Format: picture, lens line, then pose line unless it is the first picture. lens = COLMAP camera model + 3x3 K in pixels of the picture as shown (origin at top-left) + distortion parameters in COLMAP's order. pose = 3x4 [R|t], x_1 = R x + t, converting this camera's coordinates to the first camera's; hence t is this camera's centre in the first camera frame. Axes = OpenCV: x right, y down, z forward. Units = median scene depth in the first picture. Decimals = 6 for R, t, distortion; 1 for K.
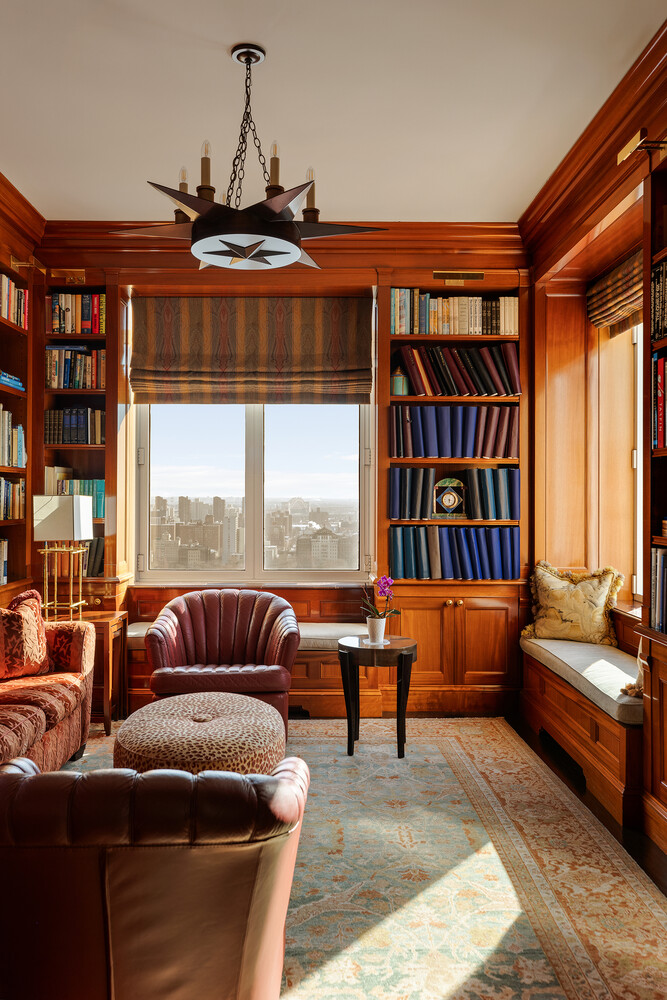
lens RADIAL K [[796.0, 0, 334.8], [0, 796.0, 498.7], [0, 0, 1]] dist [0.001939, 0.000169]
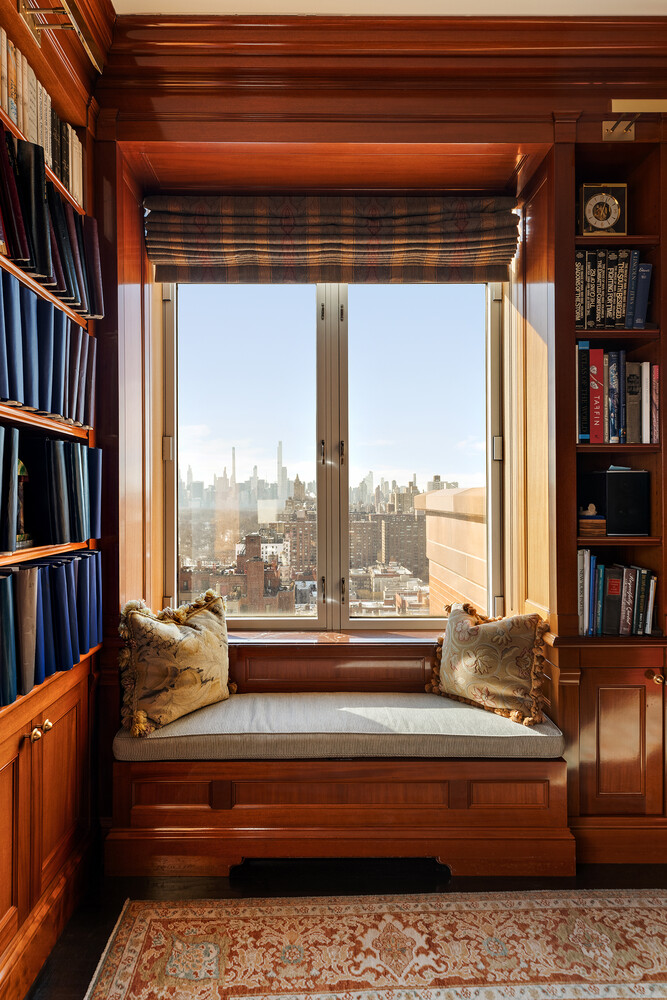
lens RADIAL K [[544.0, 0, 333.9], [0, 544.0, 498.3], [0, 0, 1]] dist [0.002200, -0.001024]
pose [[0.026605, 0.008340, 0.999611, -0.196889], [0.011776, 0.999893, -0.008655, 0.003672], [-0.999577, 0.012002, 0.026504, 1.020791]]
